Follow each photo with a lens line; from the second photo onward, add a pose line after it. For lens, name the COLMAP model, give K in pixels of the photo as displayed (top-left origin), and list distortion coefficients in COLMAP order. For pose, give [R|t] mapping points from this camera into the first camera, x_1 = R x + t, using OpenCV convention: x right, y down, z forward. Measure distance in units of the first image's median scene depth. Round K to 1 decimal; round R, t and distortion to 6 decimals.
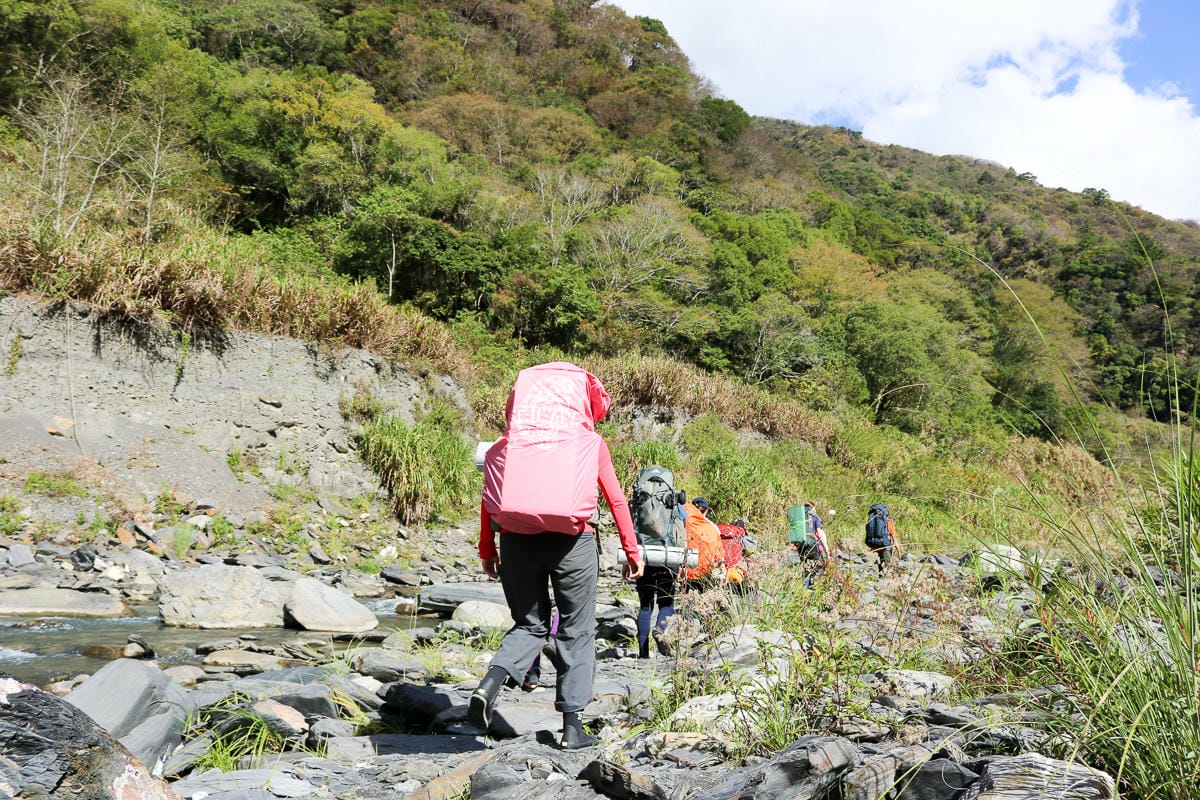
lens RADIAL K [[963.7, 0, 600.0], [0, 963.7, 400.0], [0, 0, 1]] dist [0.001870, 0.004003]
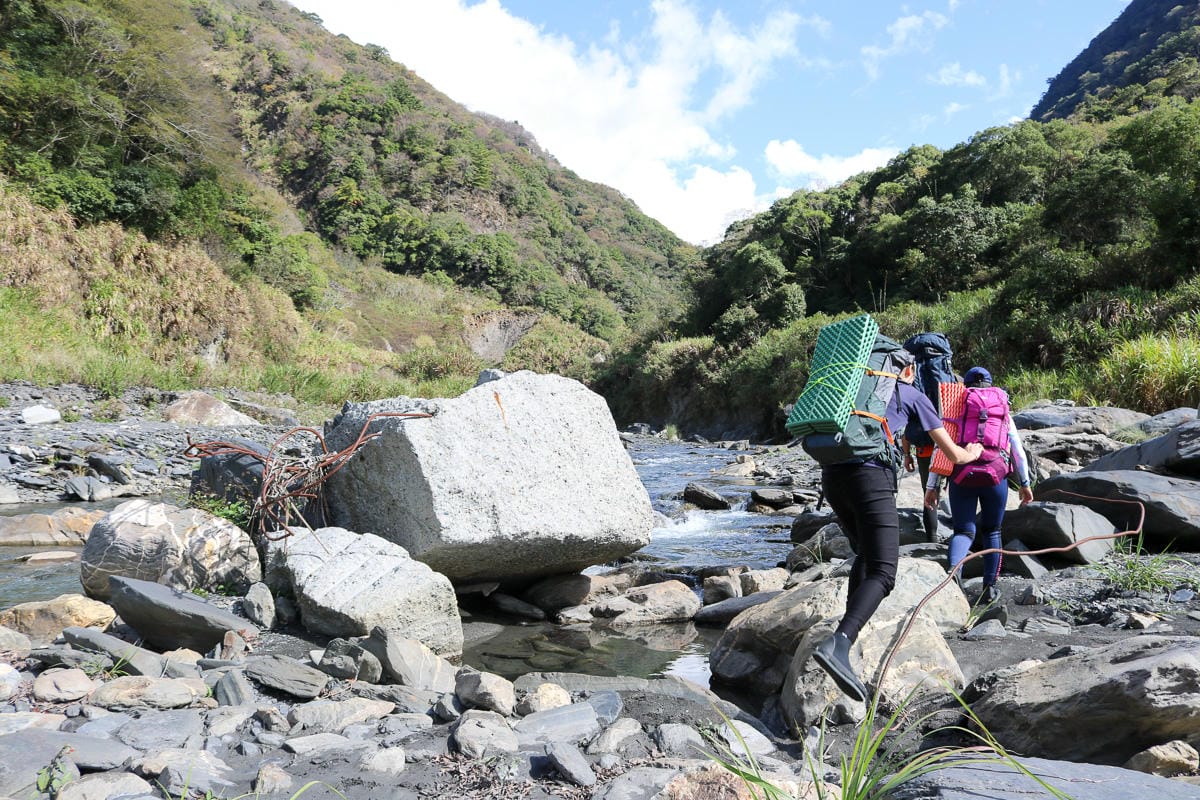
lens RADIAL K [[963.7, 0, 600.0], [0, 963.7, 400.0], [0, 0, 1]] dist [0.001870, 0.004003]
pose [[0.767286, -0.001299, 0.641304, 0.109860], [-0.087709, 0.990389, 0.106945, 0.021361], [-0.635279, -0.138305, 0.759797, 0.121605]]
